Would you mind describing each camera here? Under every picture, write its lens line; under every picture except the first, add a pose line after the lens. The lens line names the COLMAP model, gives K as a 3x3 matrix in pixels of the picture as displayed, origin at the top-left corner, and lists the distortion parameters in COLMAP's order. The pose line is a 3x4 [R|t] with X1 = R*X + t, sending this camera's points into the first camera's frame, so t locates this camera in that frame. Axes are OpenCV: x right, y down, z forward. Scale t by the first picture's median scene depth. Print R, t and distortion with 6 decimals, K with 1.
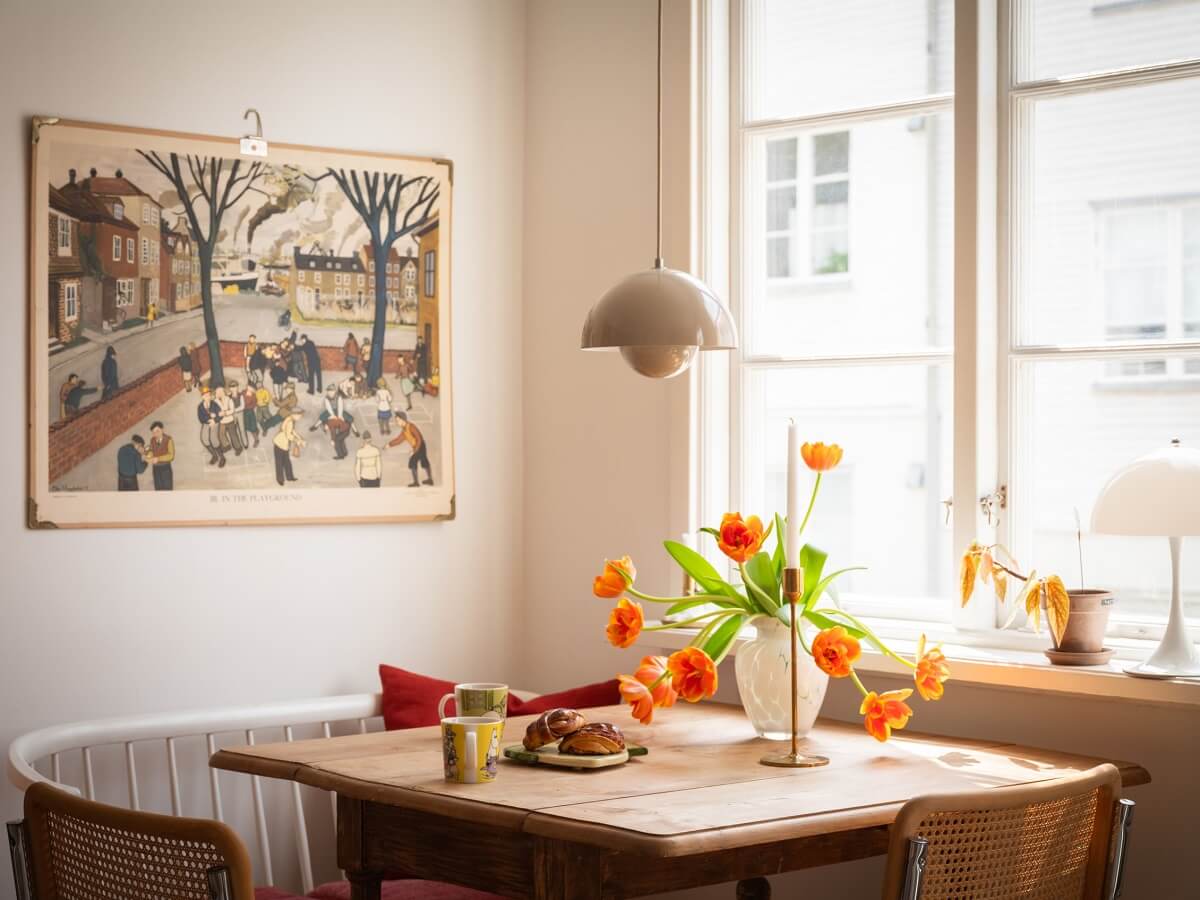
lens RADIAL K [[2305.2, 0, 600.5], [0, 2305.2, 456.5], [0, 0, 1]] dist [0.063373, 0.000000]
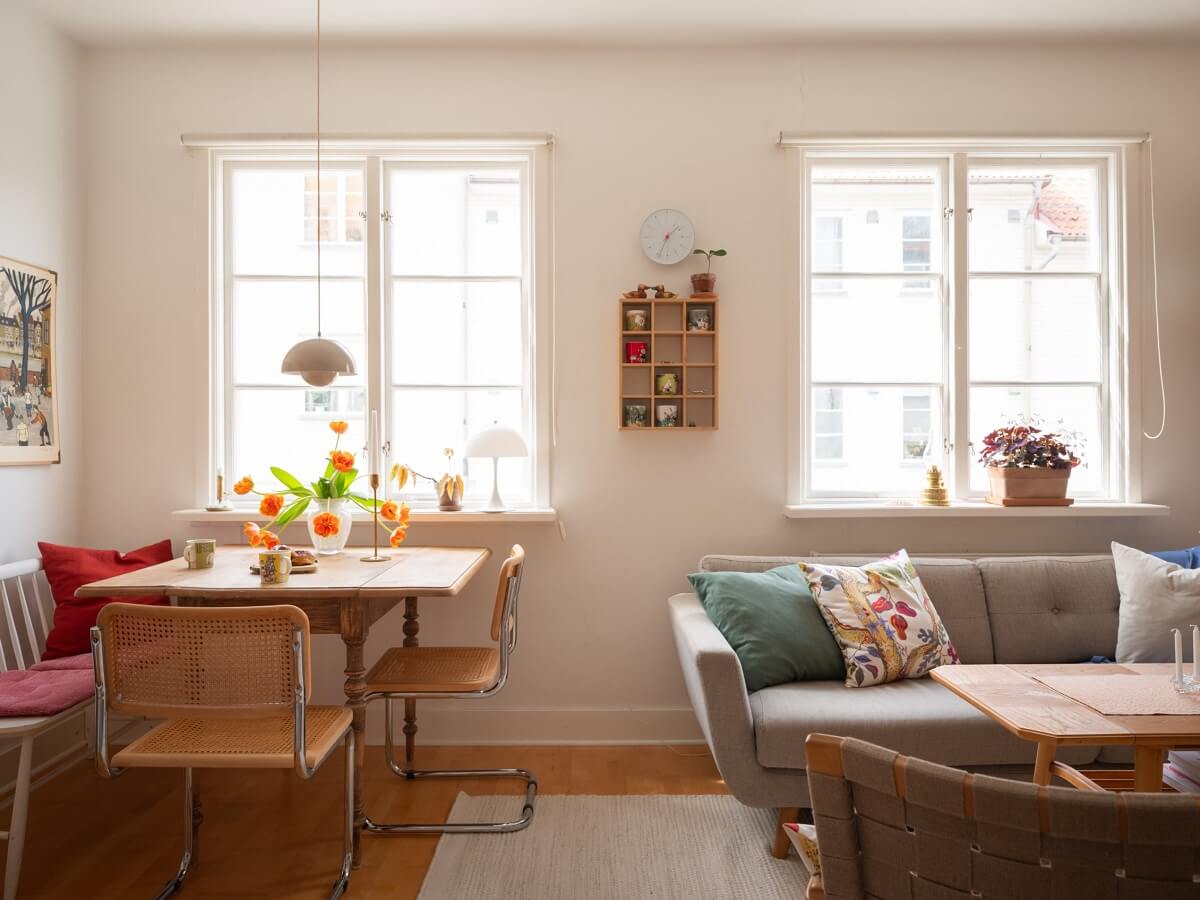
lens RADIAL K [[863.5, 0, 600.7], [0, 863.5, 450.9], [0, 0, 1]] dist [0.011833, -0.033940]
pose [[0.651850, -0.008603, 0.758299, -0.318169], [0.009185, 0.999952, 0.003448, 0.019088], [-0.758292, 0.004717, 0.651898, 0.213029]]
